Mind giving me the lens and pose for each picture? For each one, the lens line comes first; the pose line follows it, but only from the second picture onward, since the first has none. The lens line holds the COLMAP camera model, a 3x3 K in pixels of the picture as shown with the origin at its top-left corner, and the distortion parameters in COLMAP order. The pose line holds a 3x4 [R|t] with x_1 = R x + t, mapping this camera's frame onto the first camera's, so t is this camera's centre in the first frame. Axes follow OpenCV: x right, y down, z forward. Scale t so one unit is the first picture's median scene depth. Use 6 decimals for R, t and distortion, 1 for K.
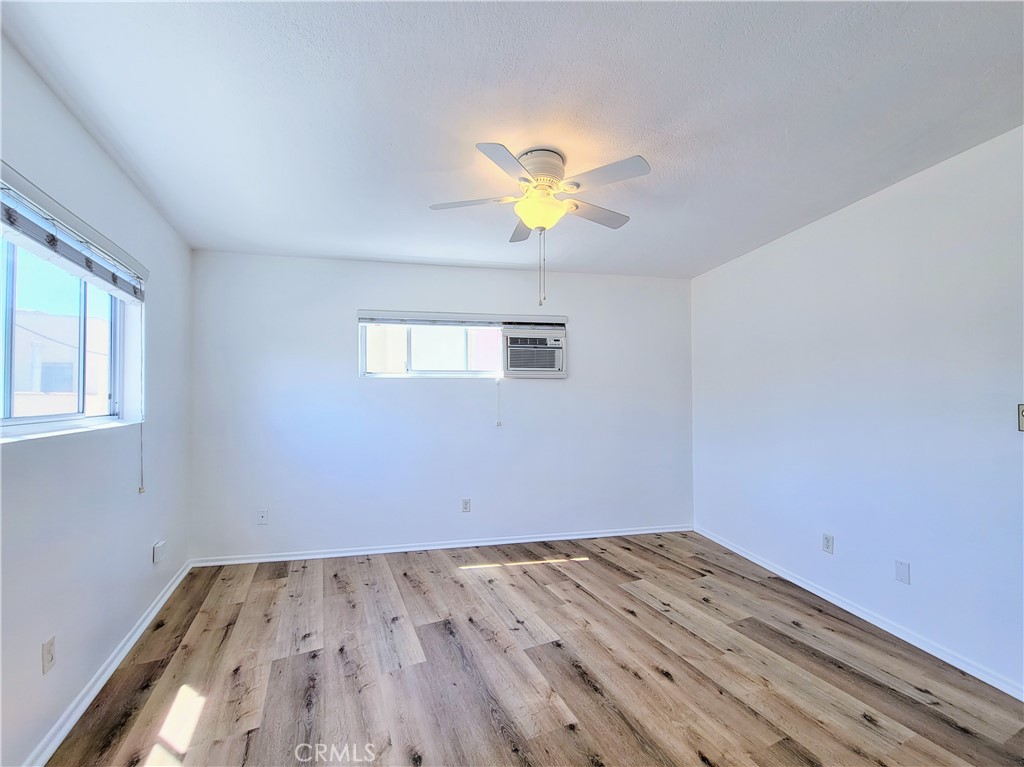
lens RADIAL K [[422.9, 0, 518.9], [0, 422.9, 390.1], [0, 0, 1]] dist [0.006079, -0.002780]
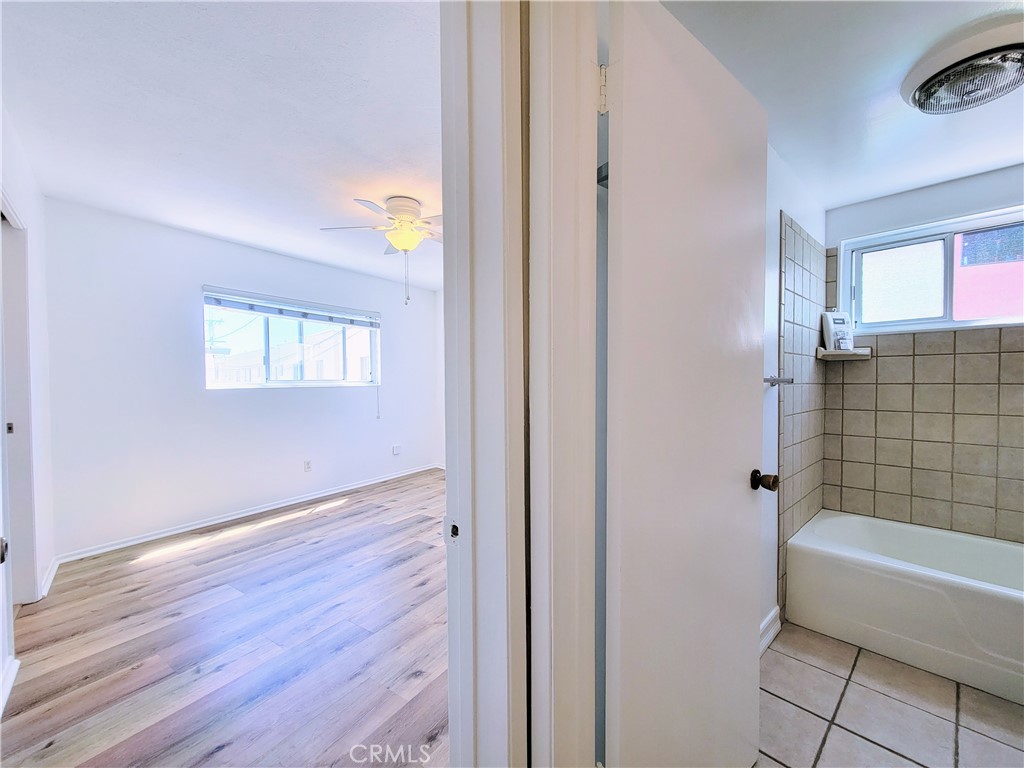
lens RADIAL K [[414.9, 0, 519.4], [0, 414.9, 391.0], [0, 0, 1]] dist [0.002420, -0.003884]
pose [[0.533554, 0.020690, -0.845513, 1.214181], [0.019148, 0.999149, 0.036532, 0.040893], [0.845549, -0.035682, 0.532704, 0.474131]]
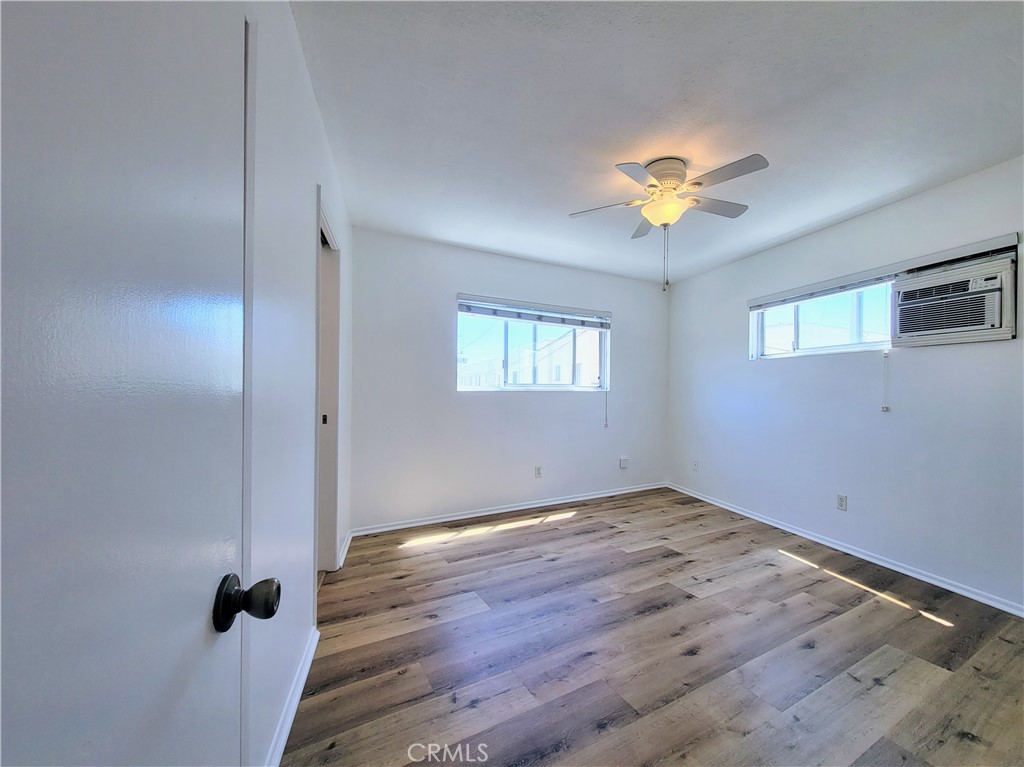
lens RADIAL K [[422.9, 0, 518.9], [0, 422.9, 390.1], [0, 0, 1]] dist [0.006079, -0.002780]
pose [[0.083038, 0.008169, -0.996513, 0.996165], [0.007111, 0.999936, 0.008789, 0.051031], [0.996521, -0.007816, 0.082975, 0.420087]]
